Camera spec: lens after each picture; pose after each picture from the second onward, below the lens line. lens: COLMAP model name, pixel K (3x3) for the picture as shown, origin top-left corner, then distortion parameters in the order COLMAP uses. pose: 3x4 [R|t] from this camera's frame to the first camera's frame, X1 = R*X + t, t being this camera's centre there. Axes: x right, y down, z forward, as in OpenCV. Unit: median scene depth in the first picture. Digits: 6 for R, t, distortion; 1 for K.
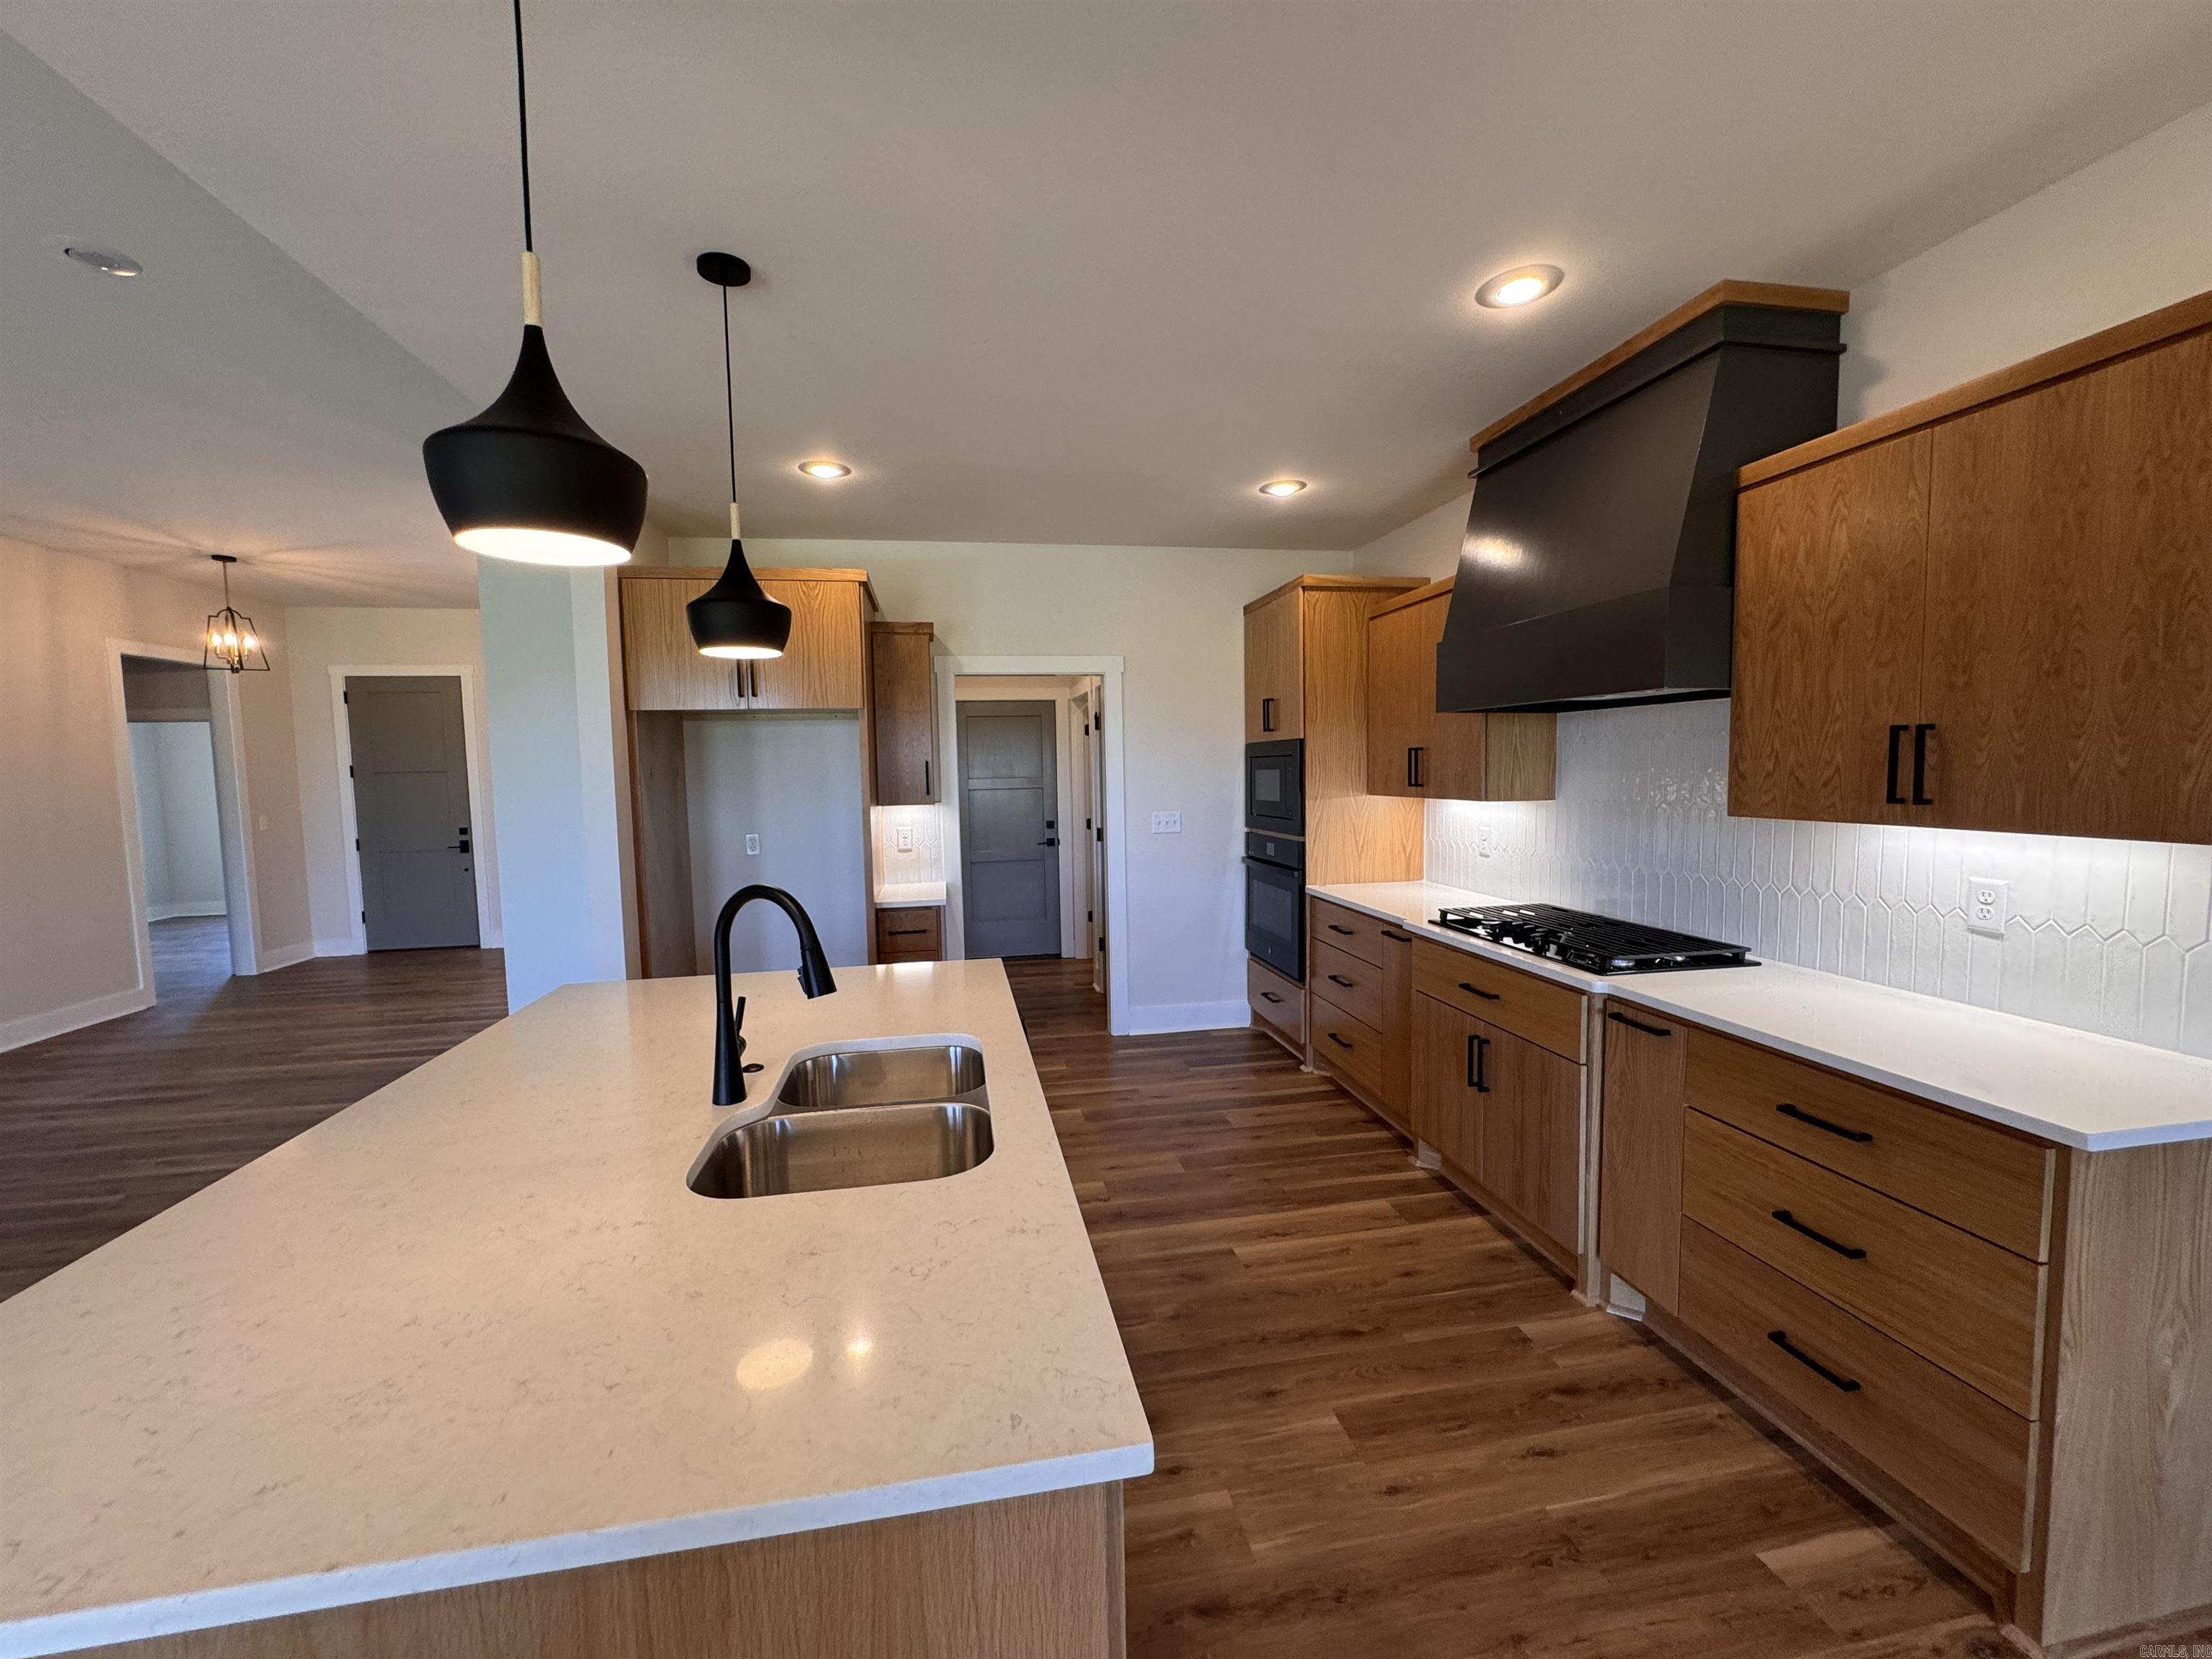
lens RADIAL K [[886.0, 0, 1107.4], [0, 886.0, 828.4], [0, 0, 1]] dist [-0.004223, 0.000846]
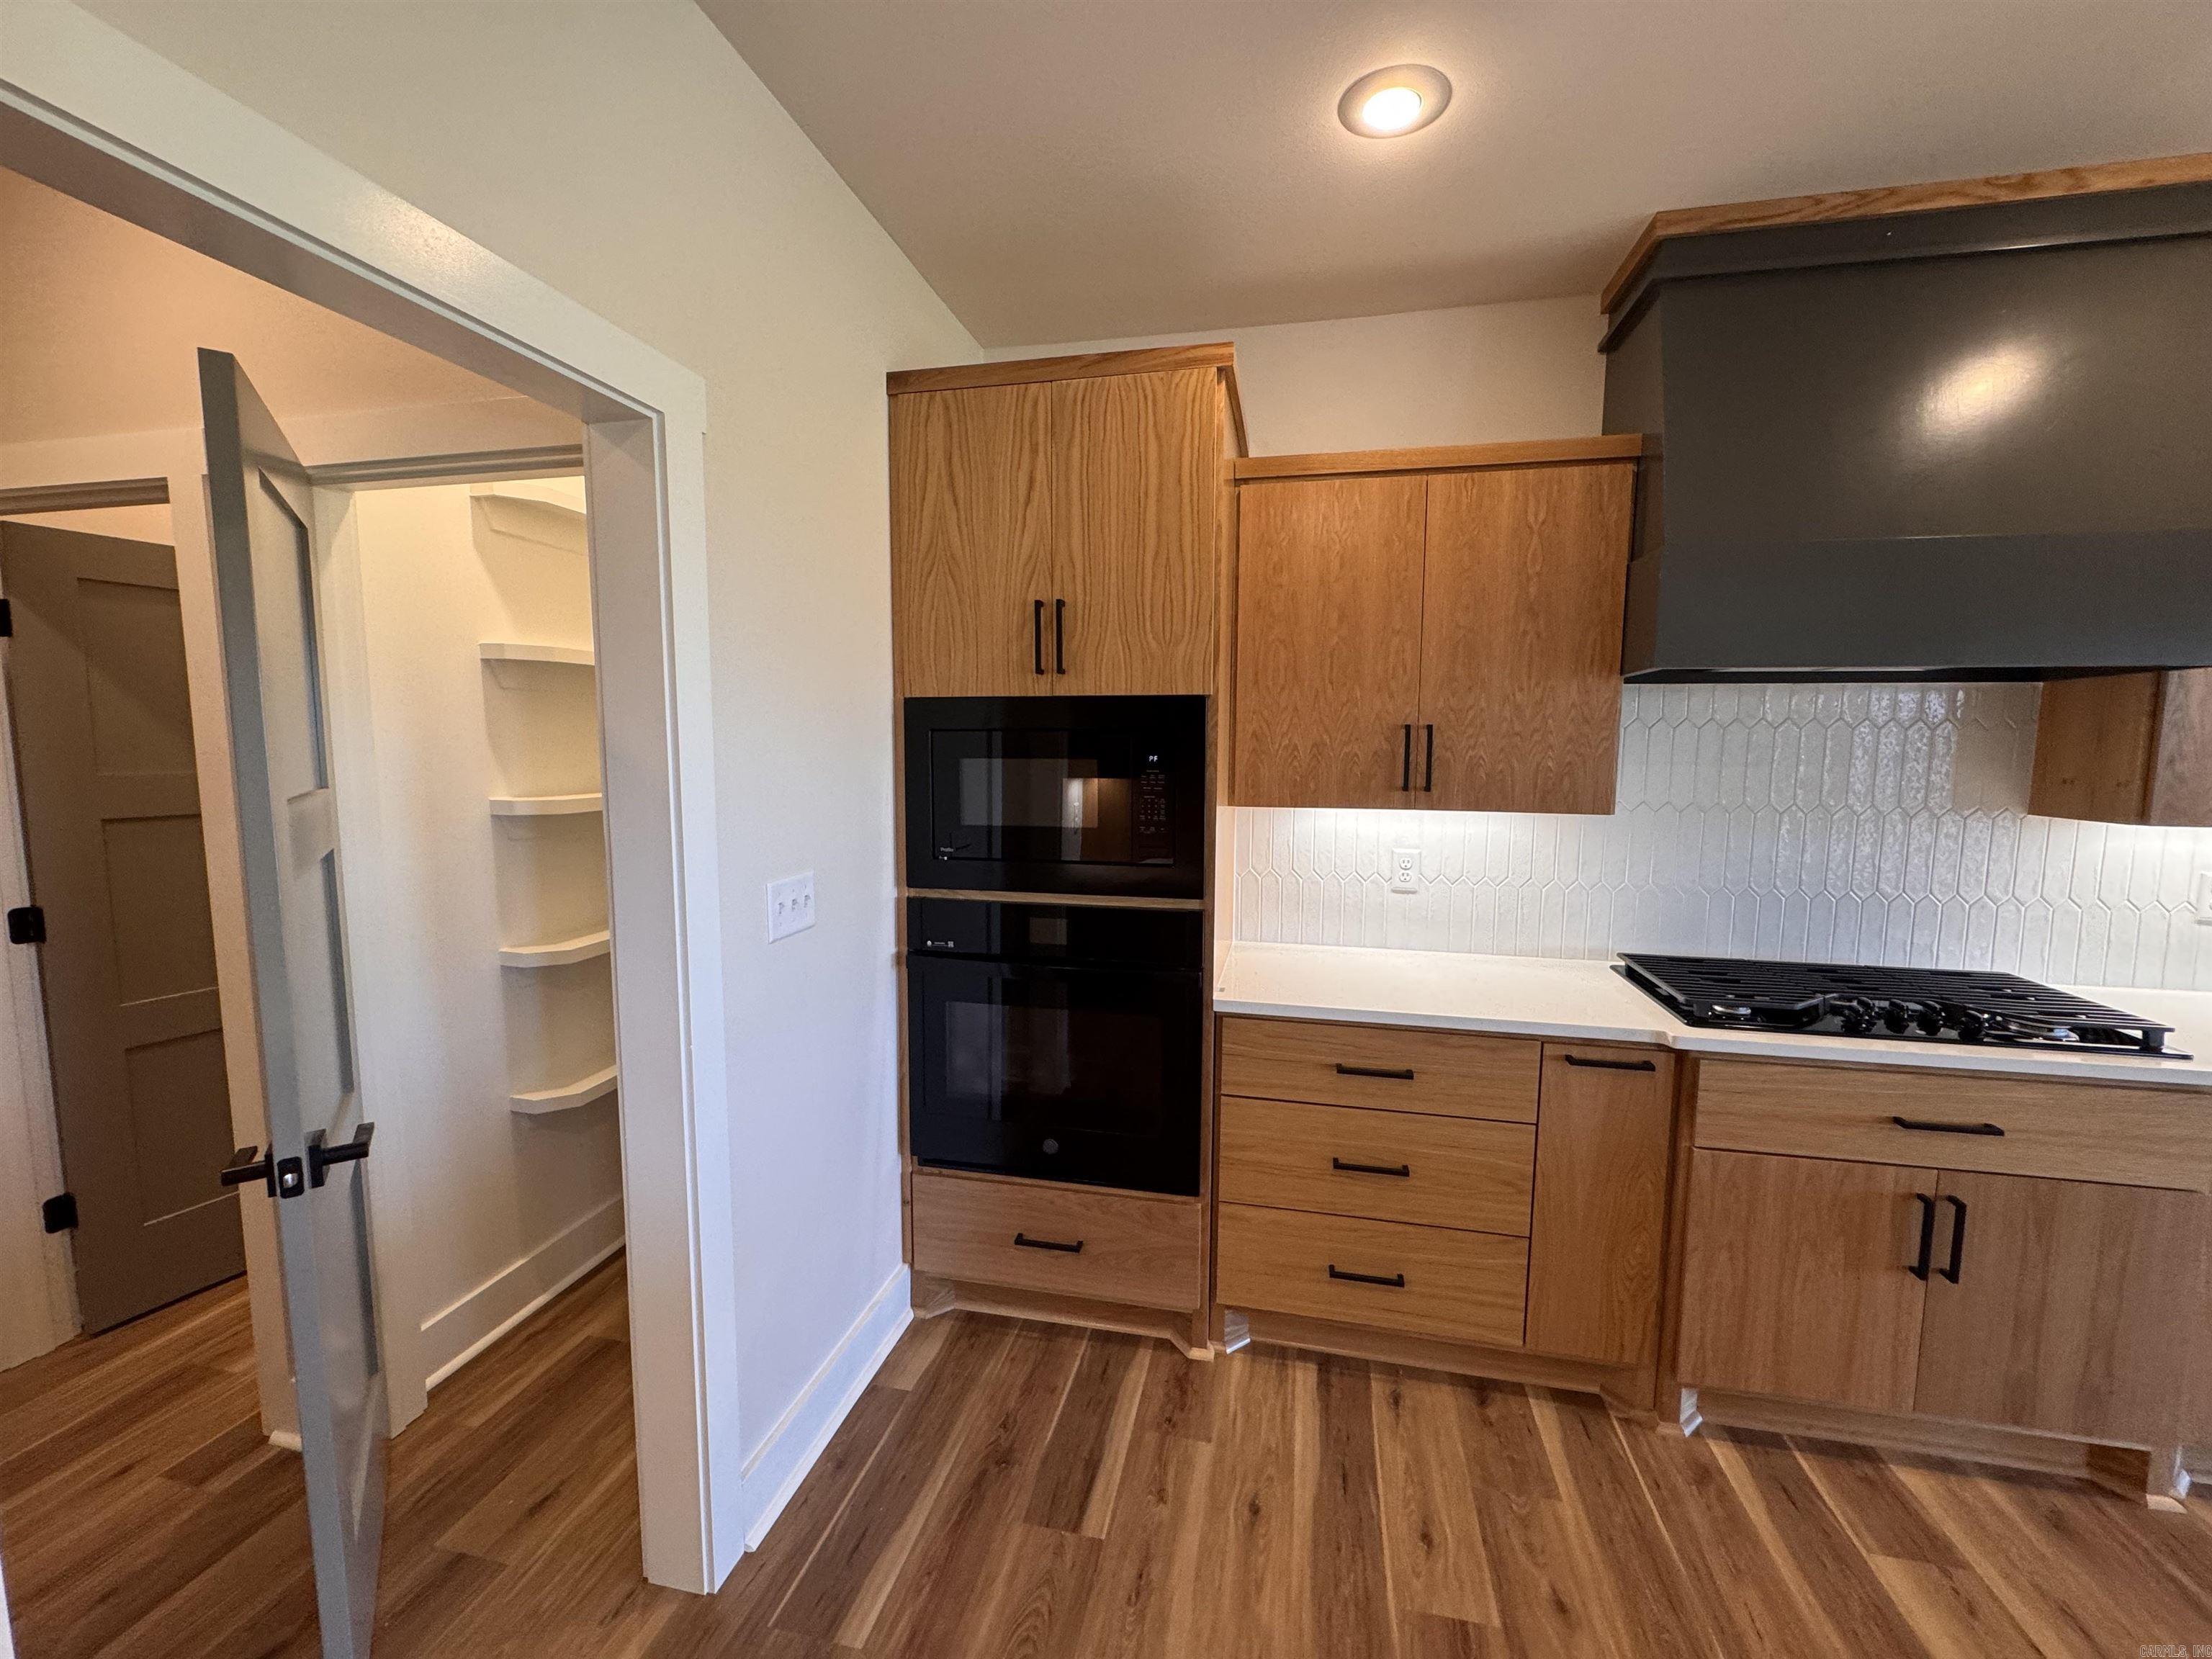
lens RADIAL K [[886.0, 0, 1096.8], [0, 886.0, 826.7], [0, 0, 1]] dist [-0.004223, 0.000846]
pose [[0.393098, -0.072600, 0.916626, -0.322681], [0.050629, 0.997075, 0.057259, -0.080464], [-0.918102, 0.023899, 0.395623, 1.138257]]
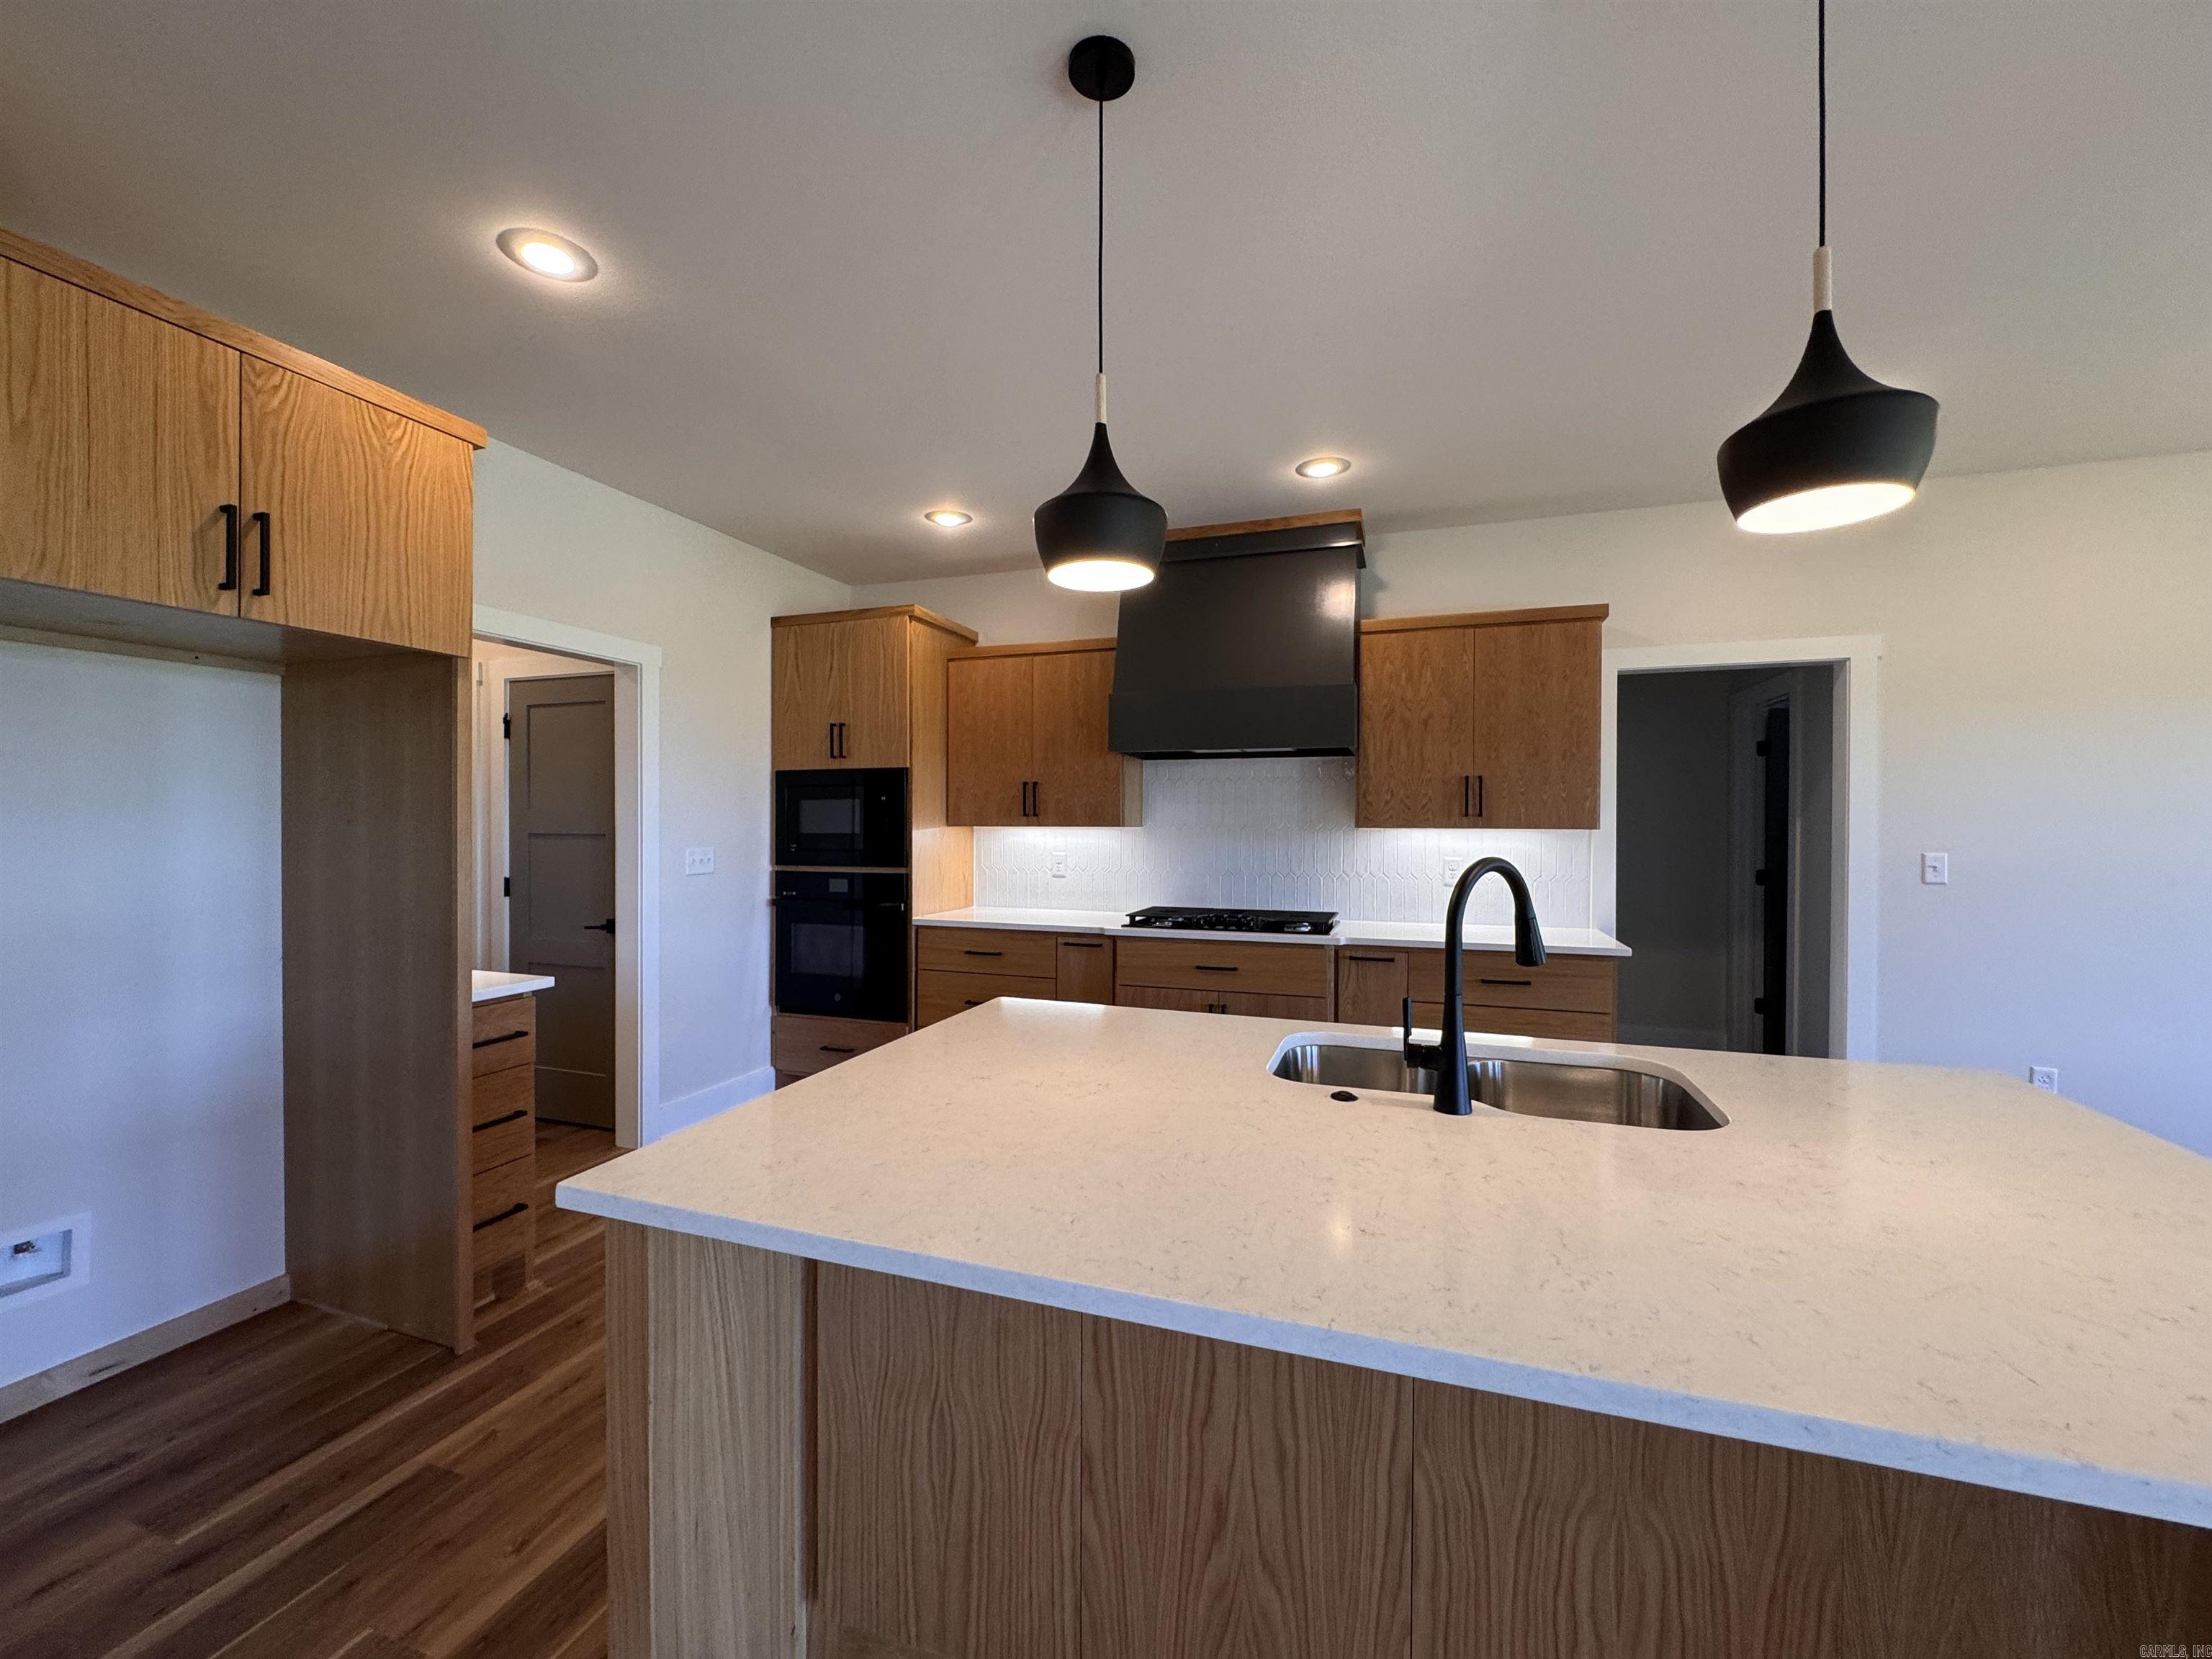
lens RADIAL K [[886.0, 0, 1104.2], [0, 886.0, 826.1], [0, 0, 1]] dist [-0.004223, 0.000846]
pose [[0.498364, 0.016555, 0.866810, -0.684892], [0.048434, 0.997725, -0.046901, 0.026417], [-0.865614, 0.065357, 0.496428, 0.428845]]
